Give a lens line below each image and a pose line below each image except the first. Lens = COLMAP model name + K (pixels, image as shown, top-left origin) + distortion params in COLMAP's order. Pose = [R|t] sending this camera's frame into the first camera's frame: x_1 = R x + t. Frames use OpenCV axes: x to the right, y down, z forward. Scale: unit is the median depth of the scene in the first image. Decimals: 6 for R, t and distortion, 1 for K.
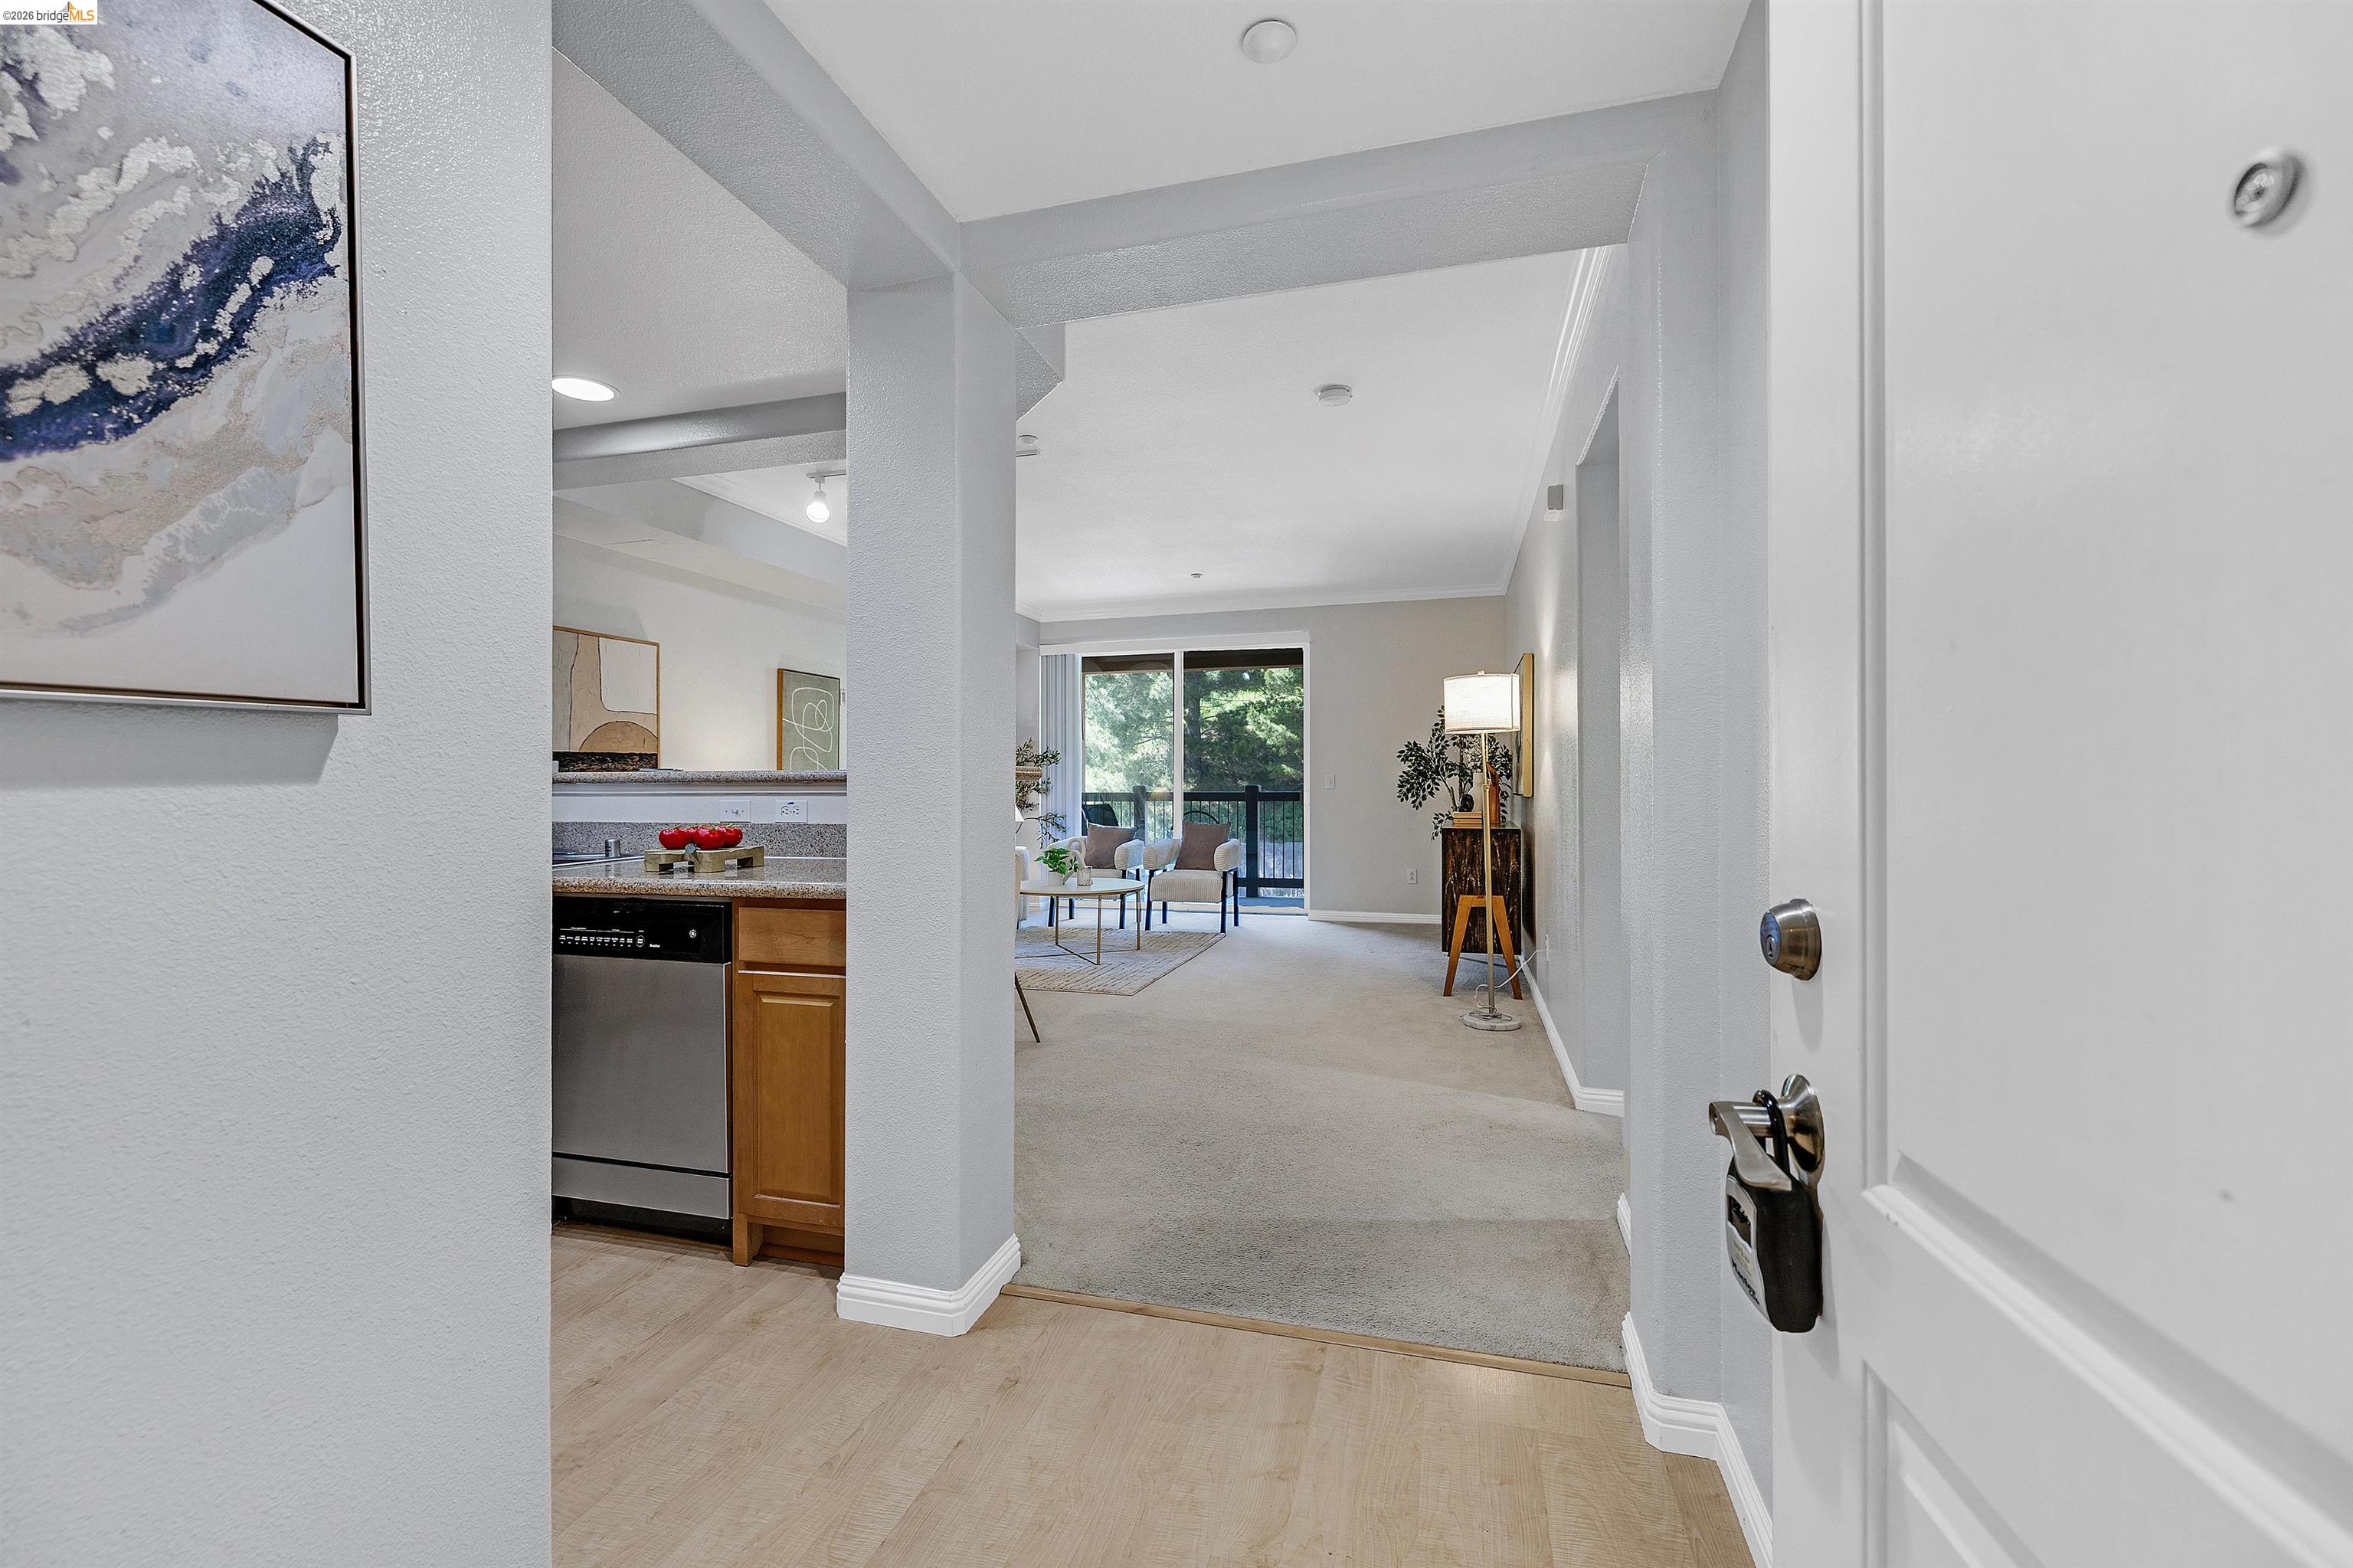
lens RADIAL K [[974.0, 0, 1176.5], [0, 974.0, 776.1], [0, 0, 1]] dist [-0.001044, 0.000669]
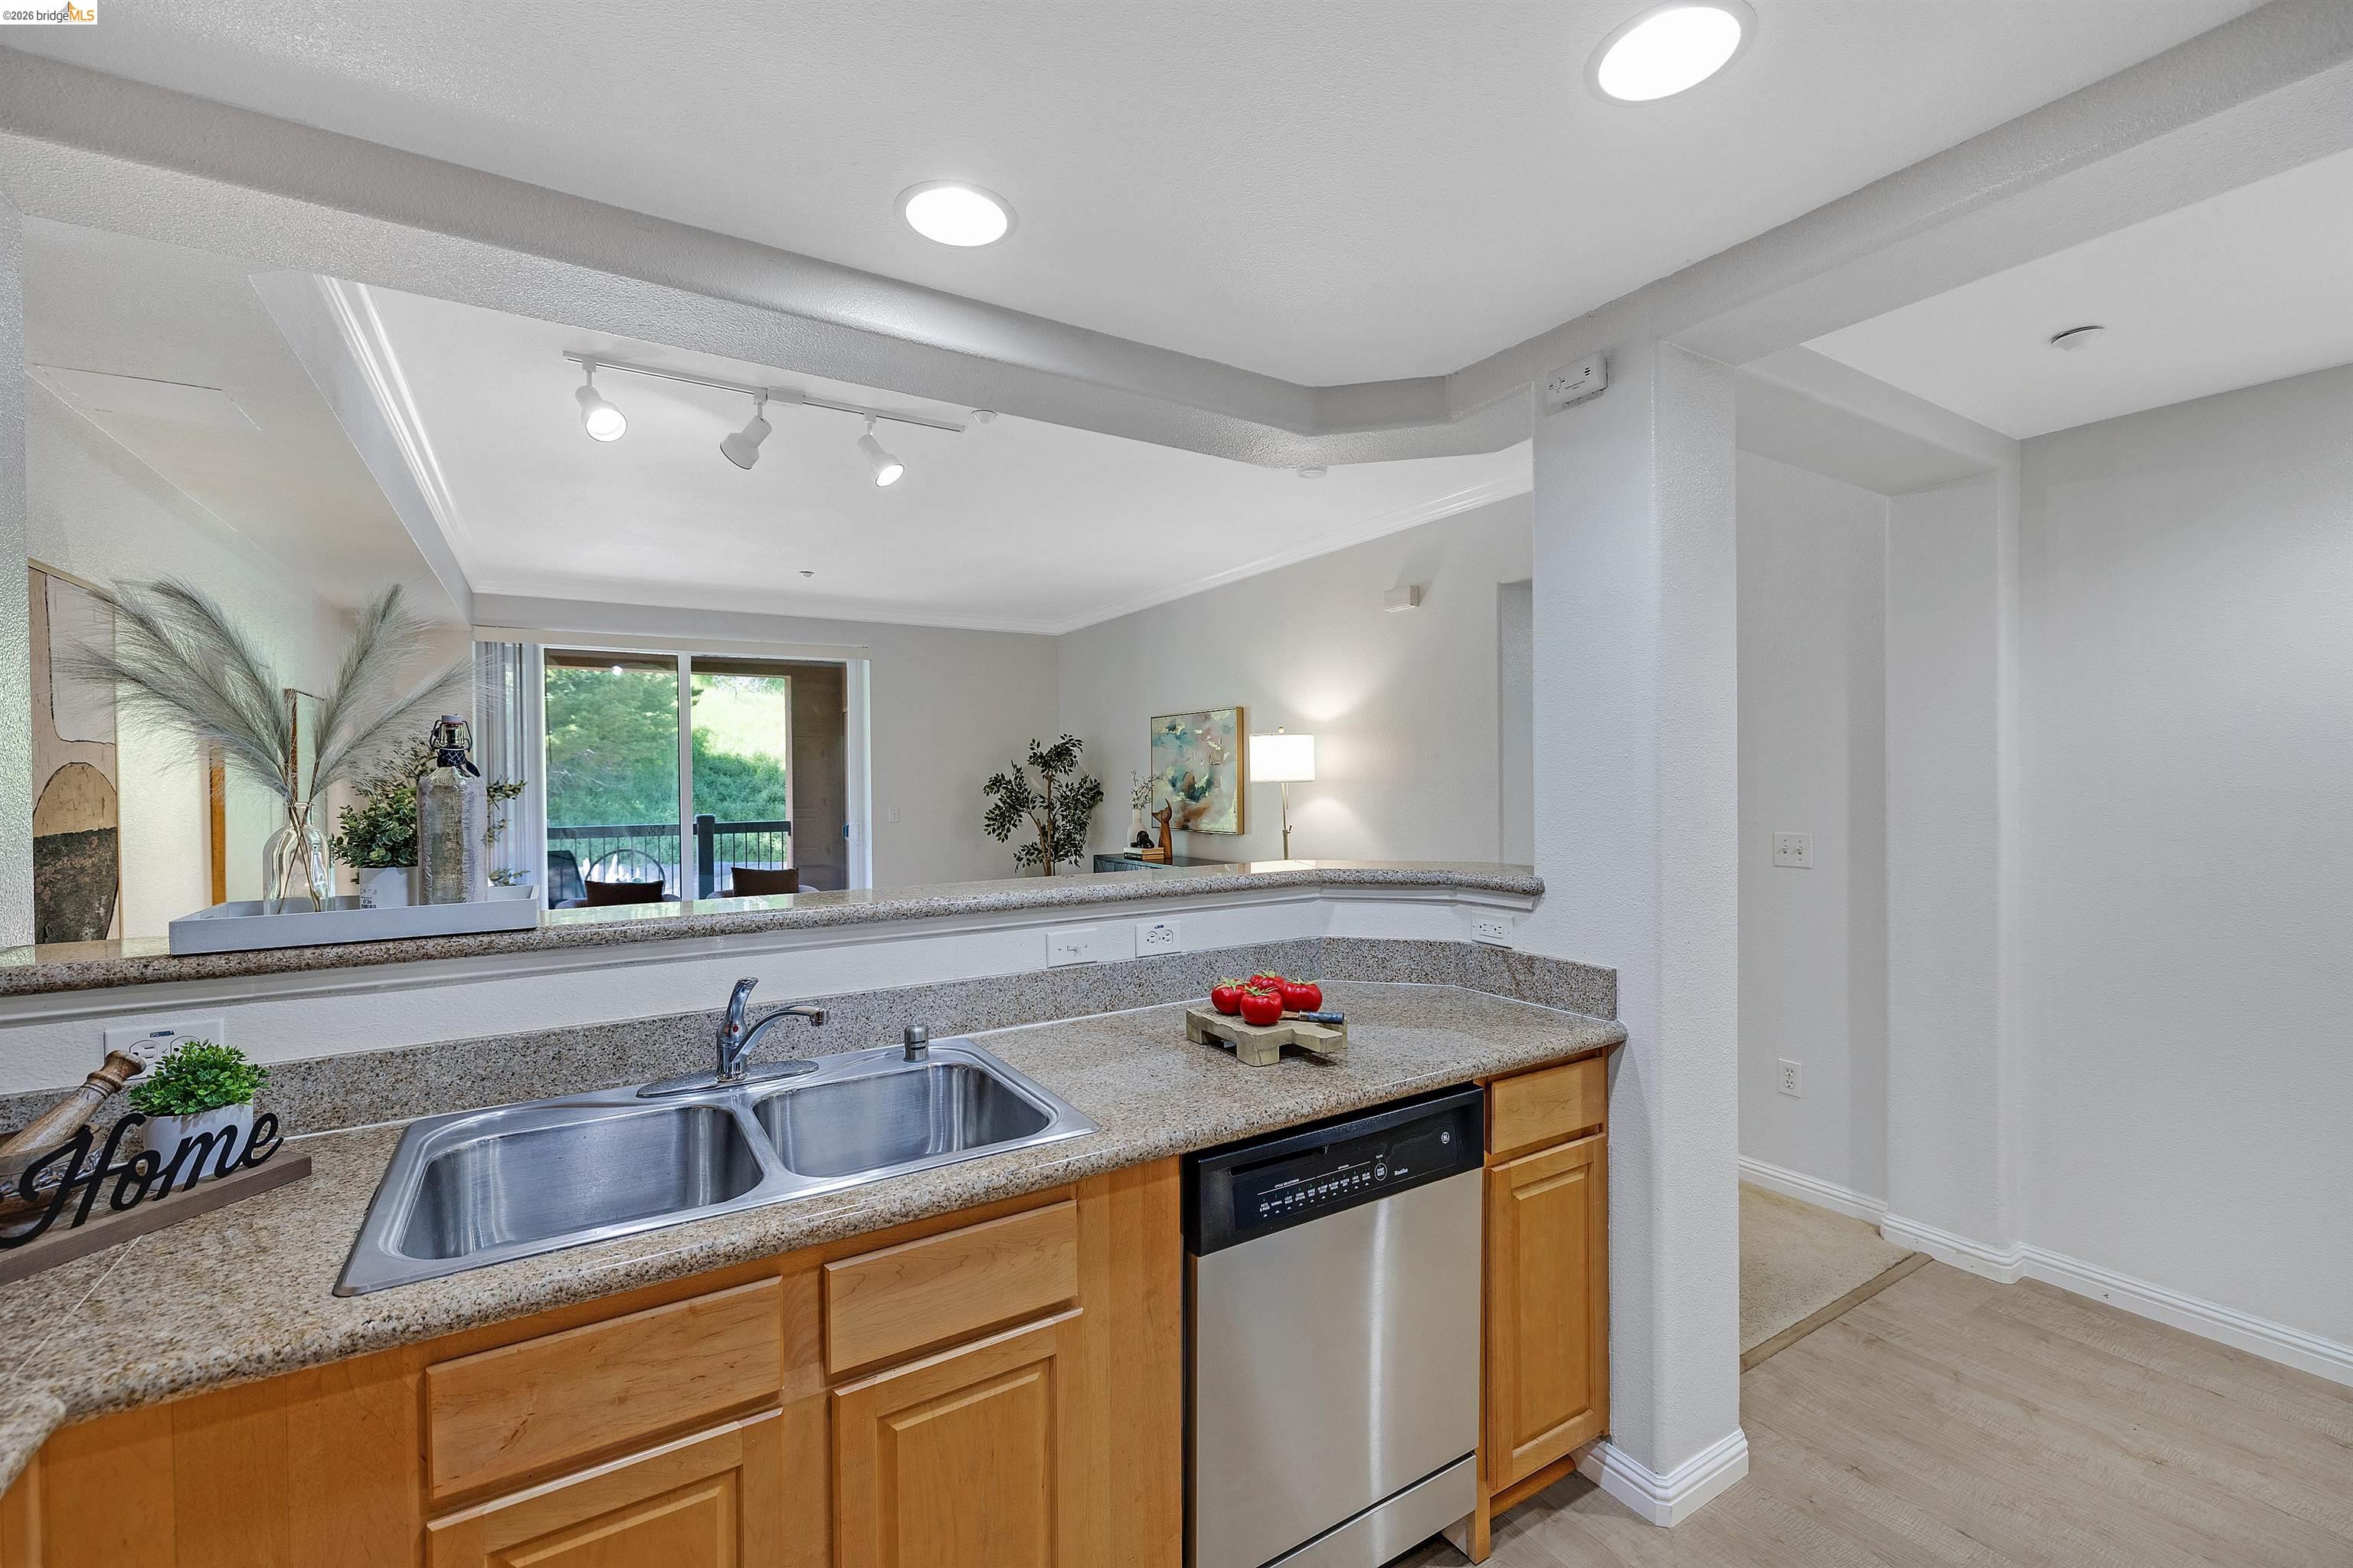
lens RADIAL K [[974.0, 0, 1163.7], [0, 974.0, 786.4], [0, 0, 1]] dist [-0.001044, 0.000669]
pose [[0.682702, -0.010409, 0.730623, -0.415803], [0.004077, 0.999937, 0.010436, -0.036563], [-0.730686, -0.004146, 0.682702, 0.241481]]
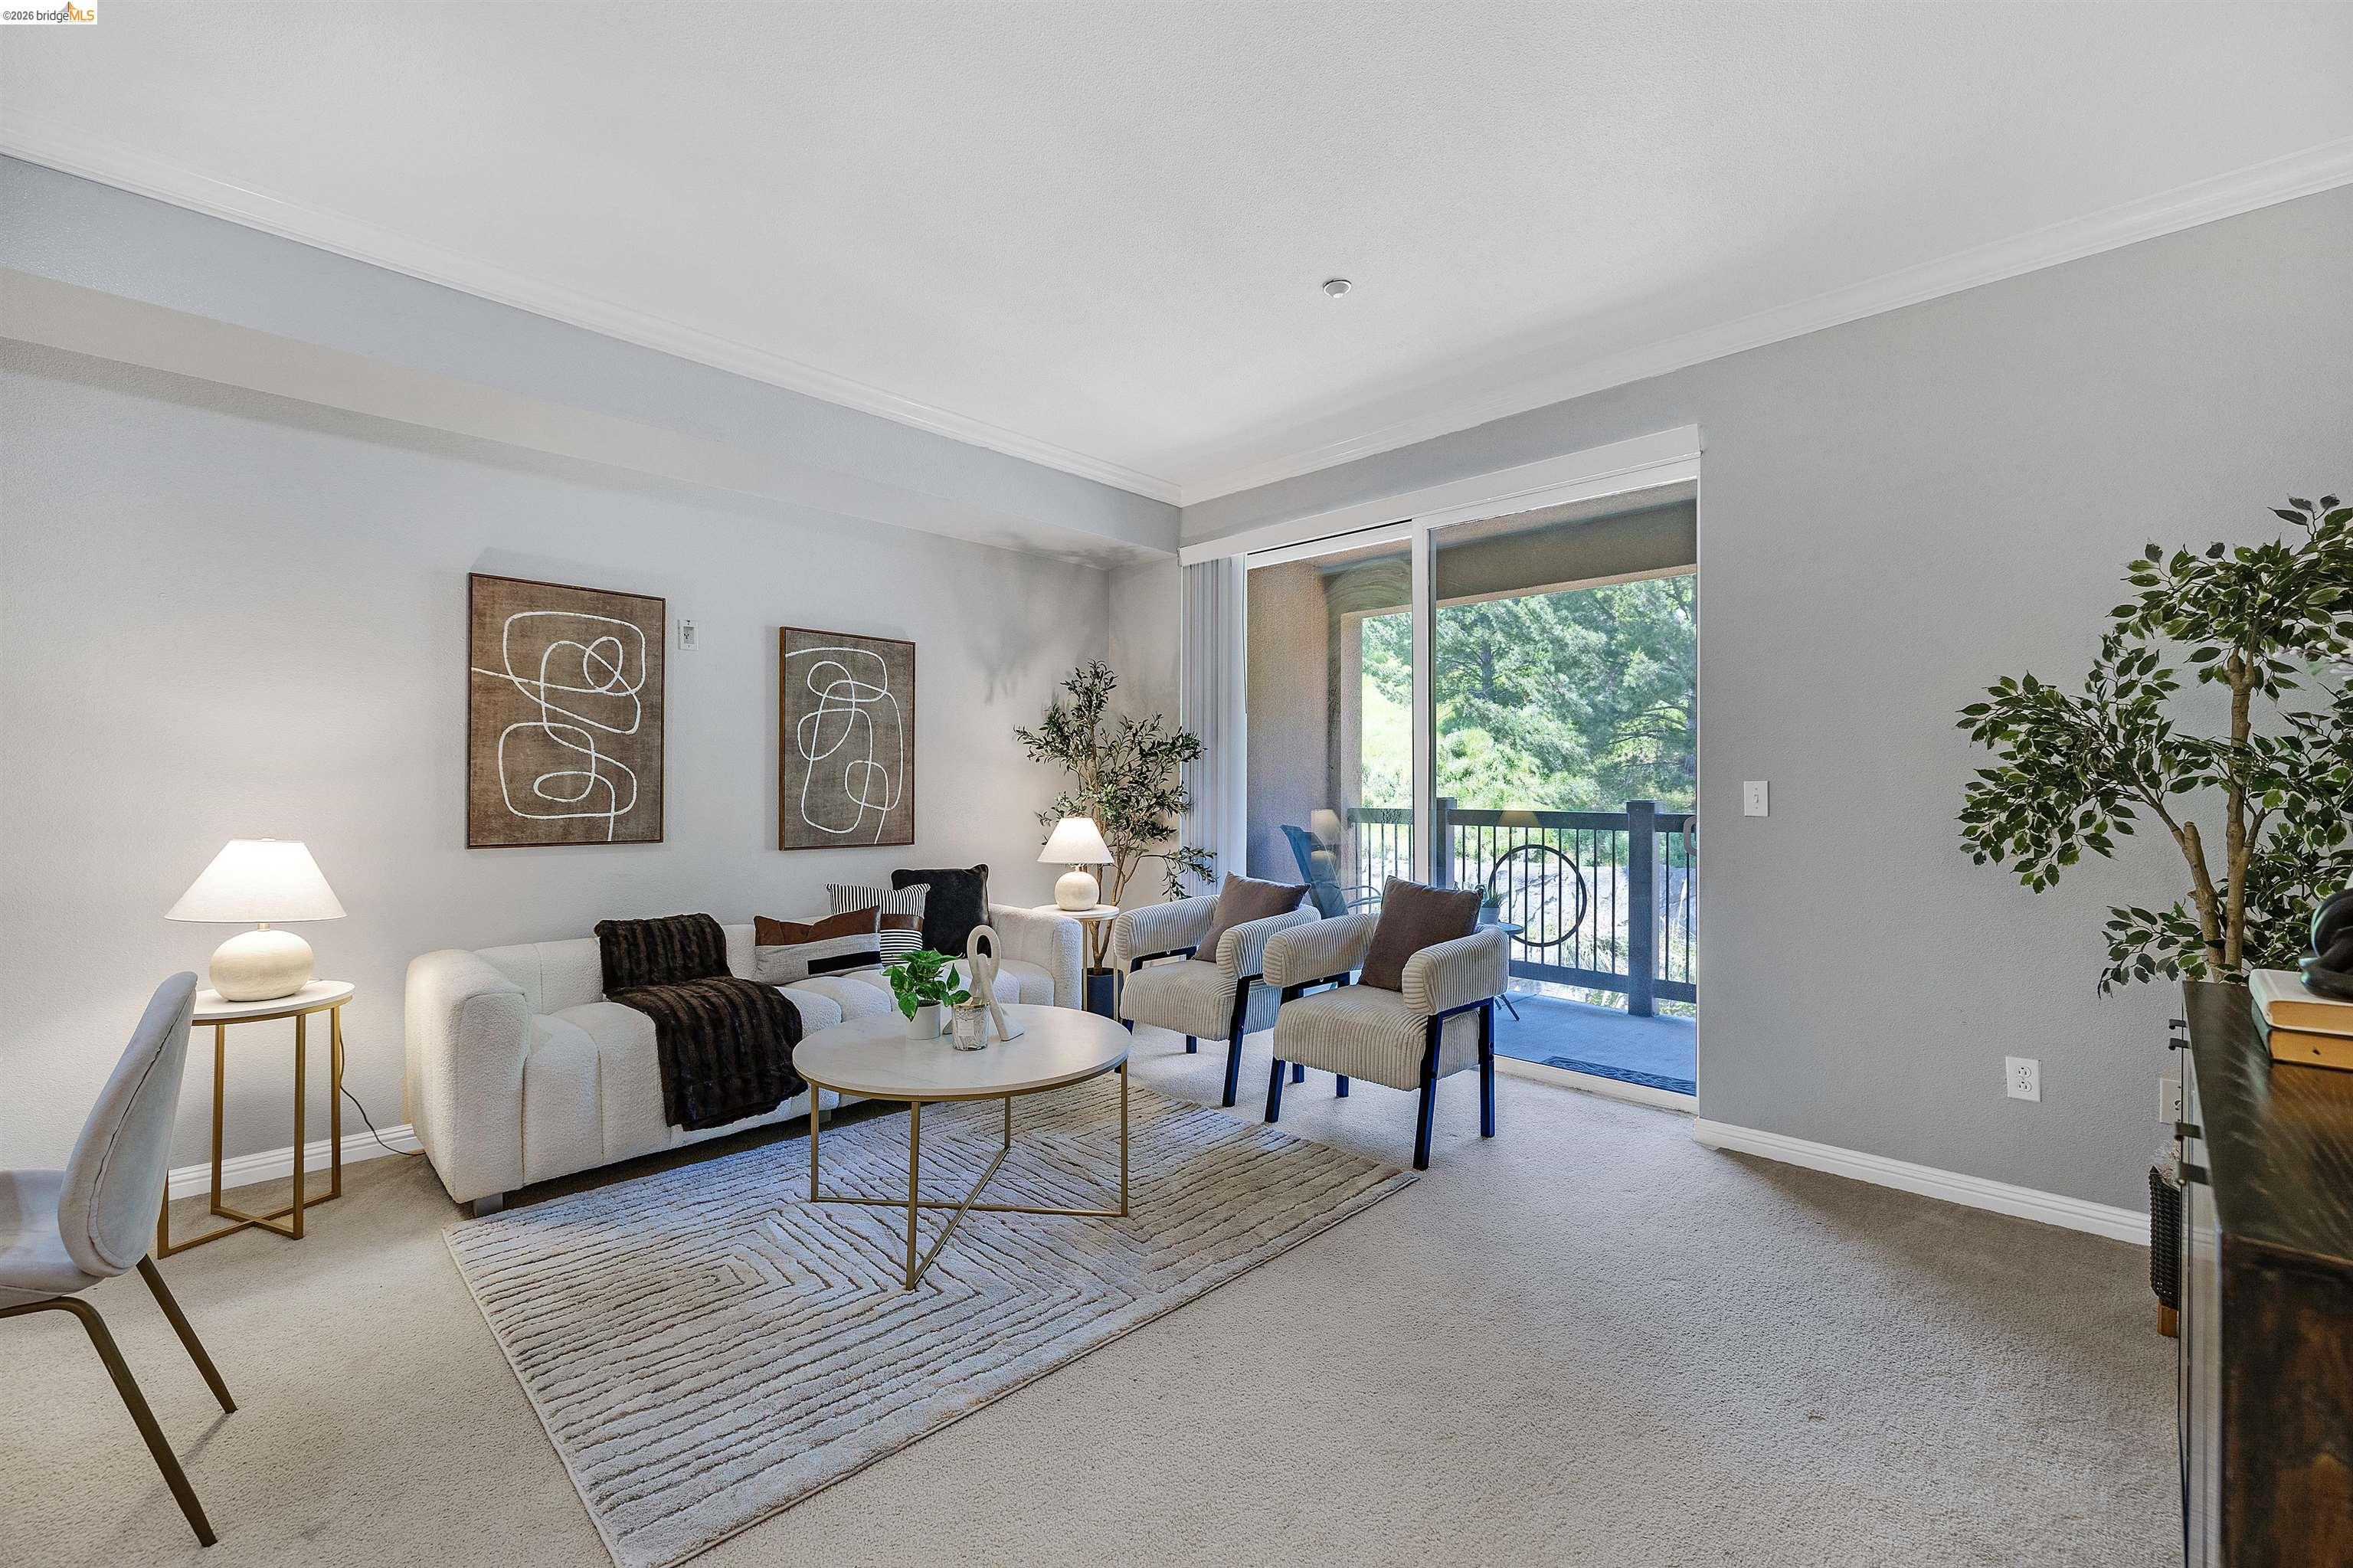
lens RADIAL K [[974.0, 0, 1175.1], [0, 974.0, 774.1], [0, 0, 1]] dist [-0.001044, 0.000669]
pose [[0.874664, 0.002093, -0.484725, 0.178878], [-0.006029, 0.999960, -0.006561, -0.000069], [0.484692, 0.008661, 0.874642, 0.678634]]
